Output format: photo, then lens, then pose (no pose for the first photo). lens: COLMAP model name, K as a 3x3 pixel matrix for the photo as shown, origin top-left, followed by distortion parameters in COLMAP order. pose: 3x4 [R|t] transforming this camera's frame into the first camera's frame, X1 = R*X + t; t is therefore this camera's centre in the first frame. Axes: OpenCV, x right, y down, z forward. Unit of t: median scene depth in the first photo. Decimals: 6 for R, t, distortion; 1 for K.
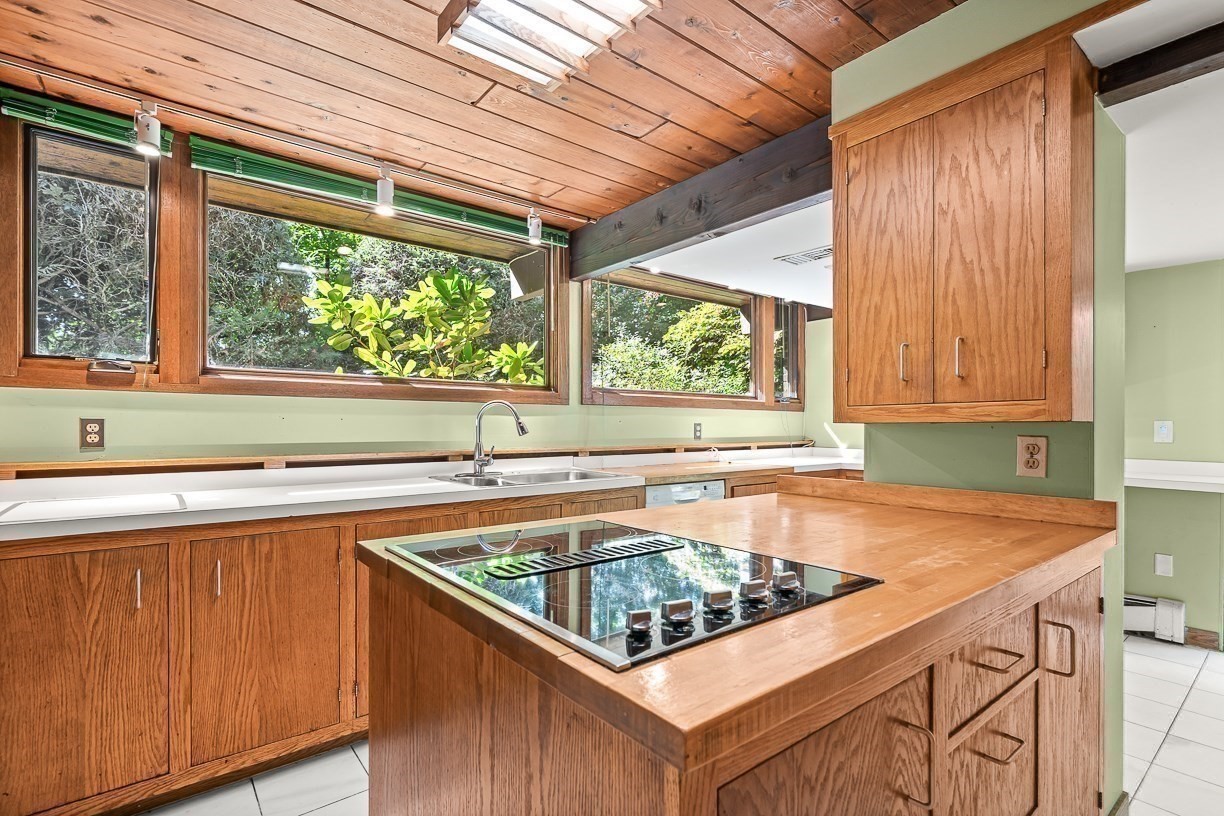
lens RADIAL K [[570.5, 0, 607.9], [0, 570.5, 419.5], [0, 0, 1]] dist [-0.004619, 0.002336]
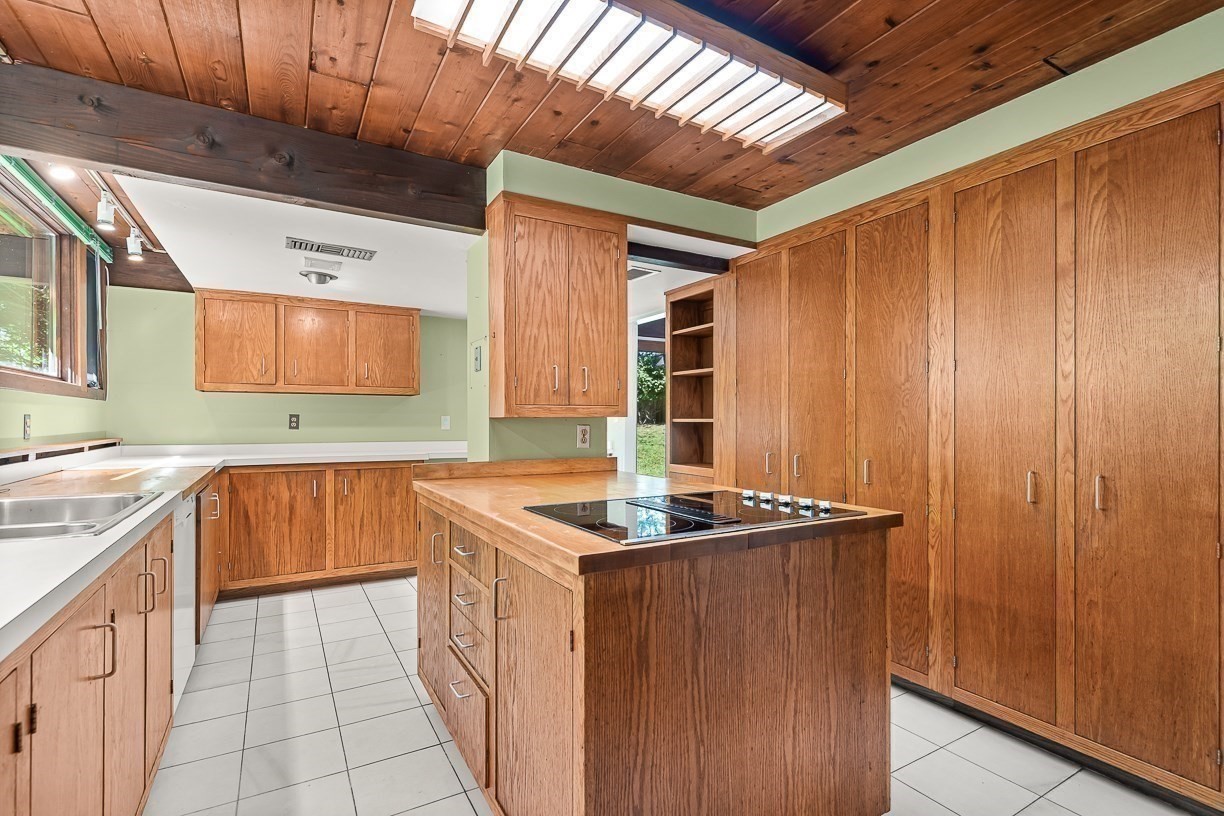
lens RADIAL K [[570.5, 0, 609.1], [0, 570.5, 415.2], [0, 0, 1]] dist [-0.004619, 0.002336]
pose [[0.143776, 0.005184, 0.989597, -0.933413], [-0.012086, 0.999921, -0.003482, 0.003486], [-0.989536, -0.011460, 0.143827, 0.608511]]
